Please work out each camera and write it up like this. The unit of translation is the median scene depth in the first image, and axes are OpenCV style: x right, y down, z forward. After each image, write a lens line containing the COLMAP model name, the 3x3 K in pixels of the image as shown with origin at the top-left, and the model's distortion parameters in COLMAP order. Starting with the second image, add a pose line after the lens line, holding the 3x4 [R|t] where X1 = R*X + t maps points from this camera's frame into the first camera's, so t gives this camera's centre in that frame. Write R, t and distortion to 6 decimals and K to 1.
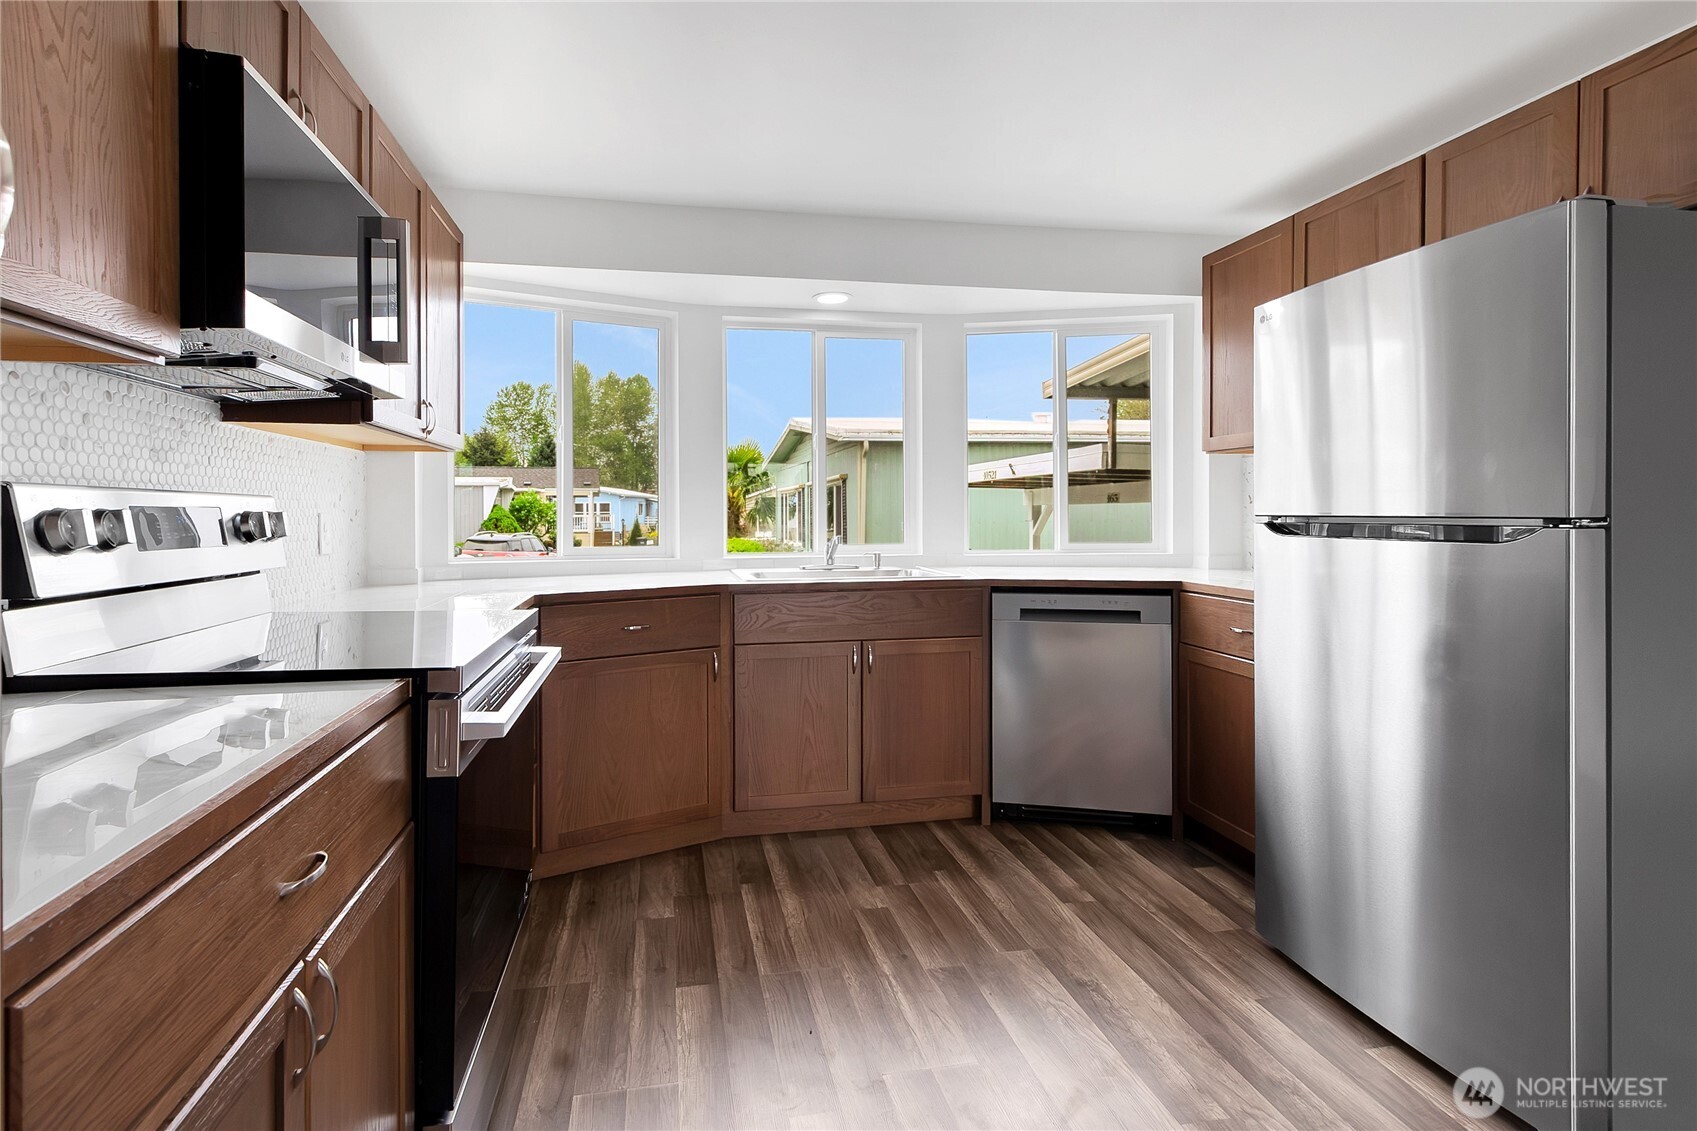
lens RADIAL K [[826.1, 0, 848.9], [0, 826.1, 520.5], [0, 0, 1]] dist [-0.001745, 0.000236]
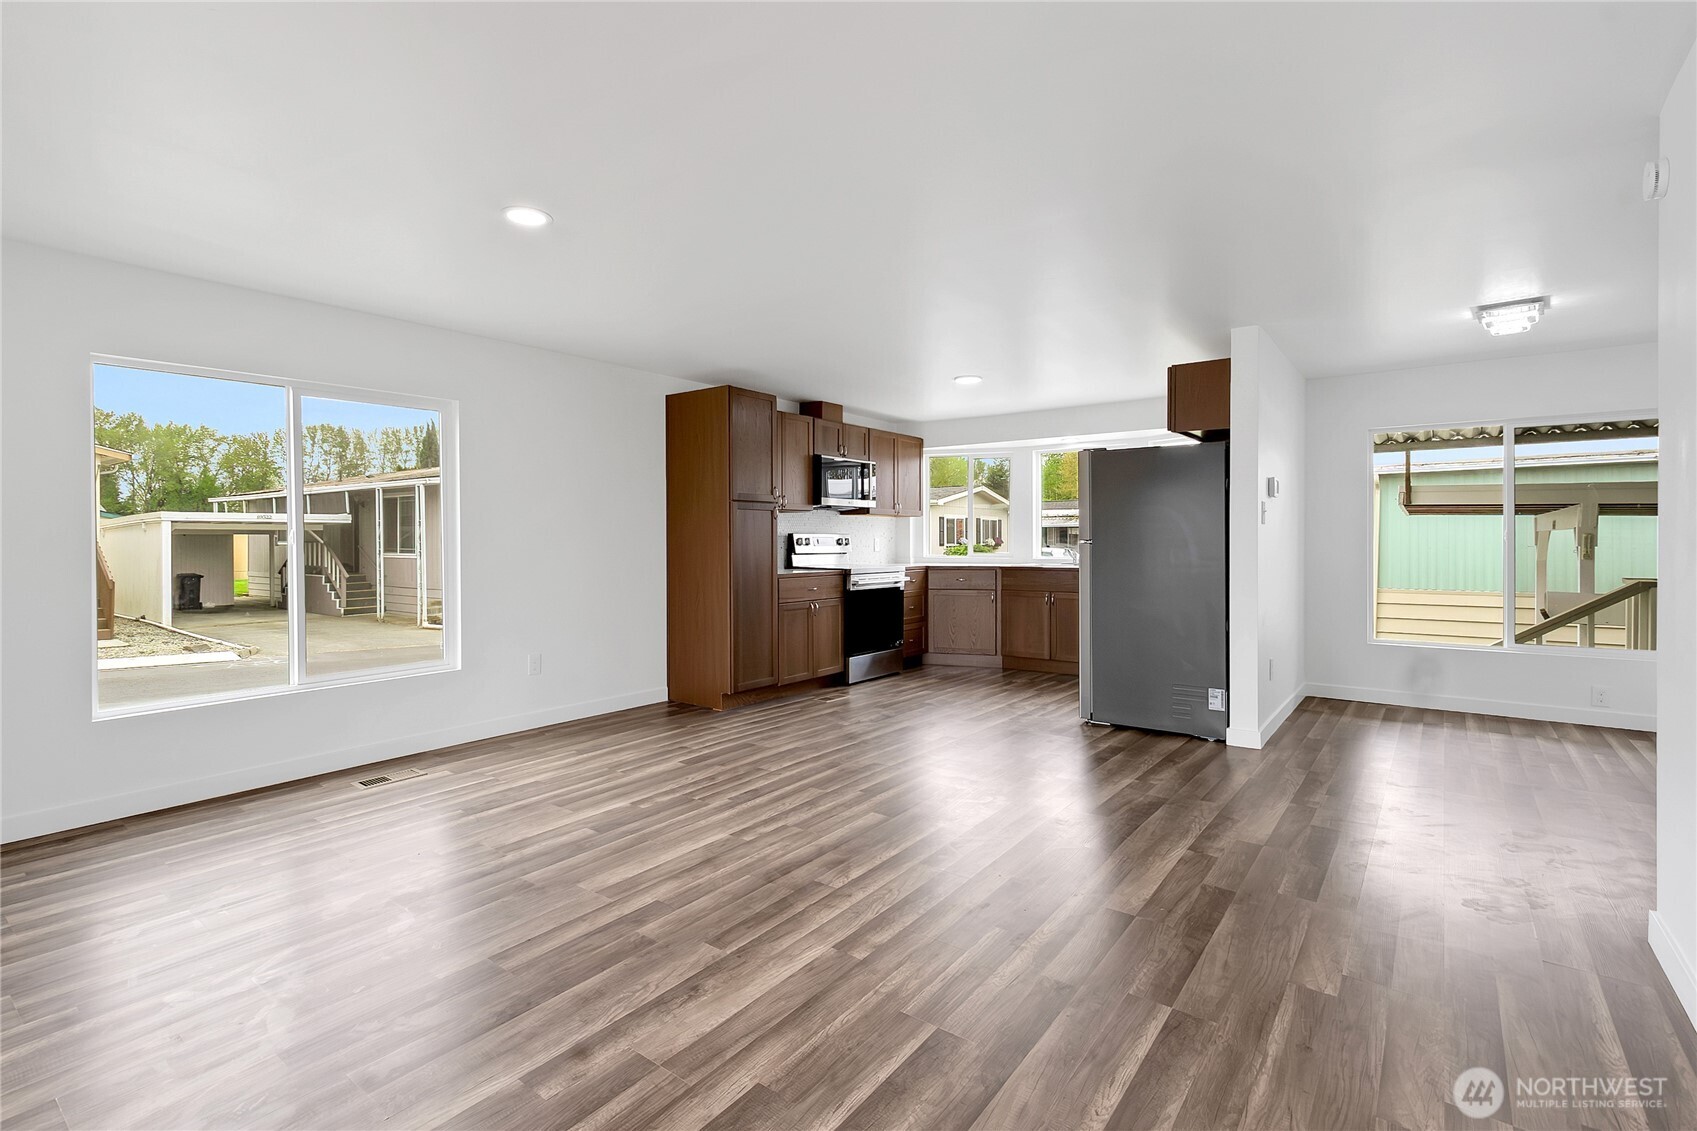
lens RADIAL K [[794.5, 0, 828.9], [0, 794.5, 537.5], [0, 0, 1]] dist [0.003260, 0.000031]
pose [[0.642513, -0.001847, -0.766272, 1.231332], [-0.005883, 0.999956, -0.007344, 0.008497], [0.766252, 0.009227, 0.642474, -0.859521]]
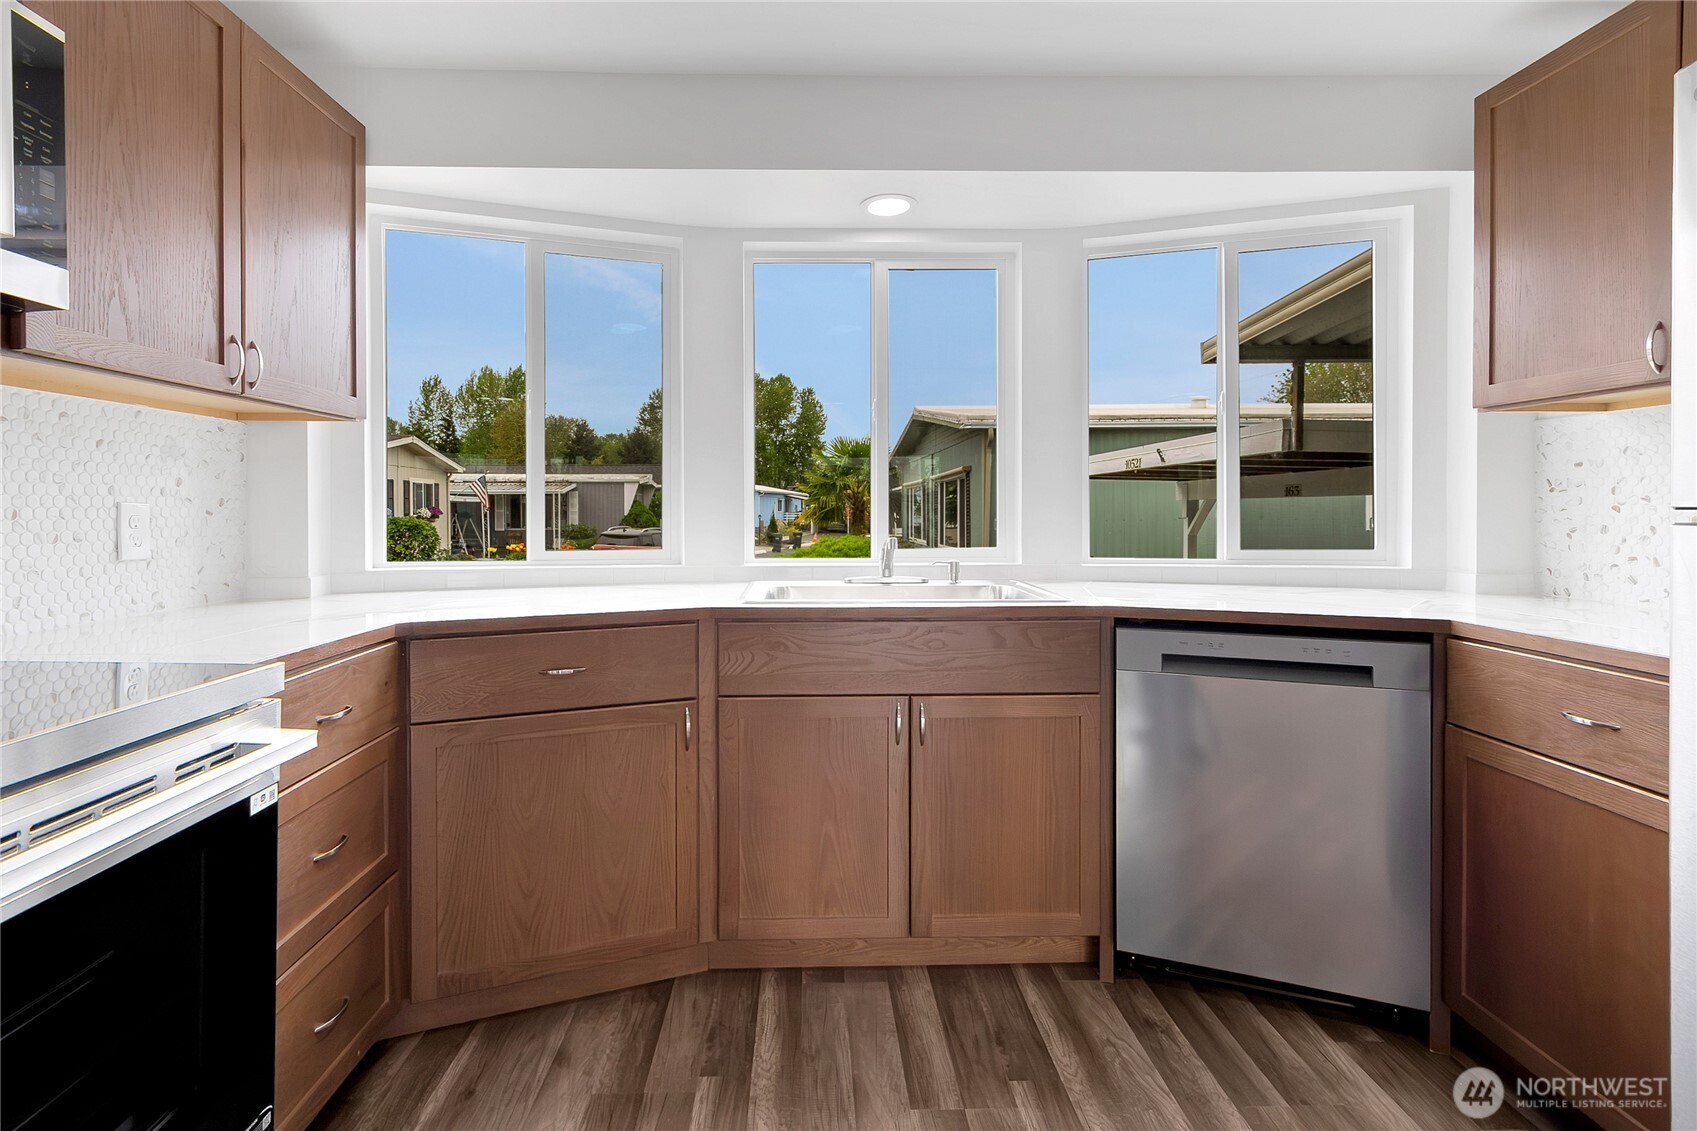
lens RADIAL K [[821.1, 0, 828.2], [0, 821.1, 516.5], [0, 0, 1]] dist [0.002198, -0.000157]
pose [[0.981069, 0.003841, -0.193619, 0.074476], [-0.003947, 0.999992, -0.000163, 0.000774], [0.193617, 0.000924, 0.981077, 0.317400]]
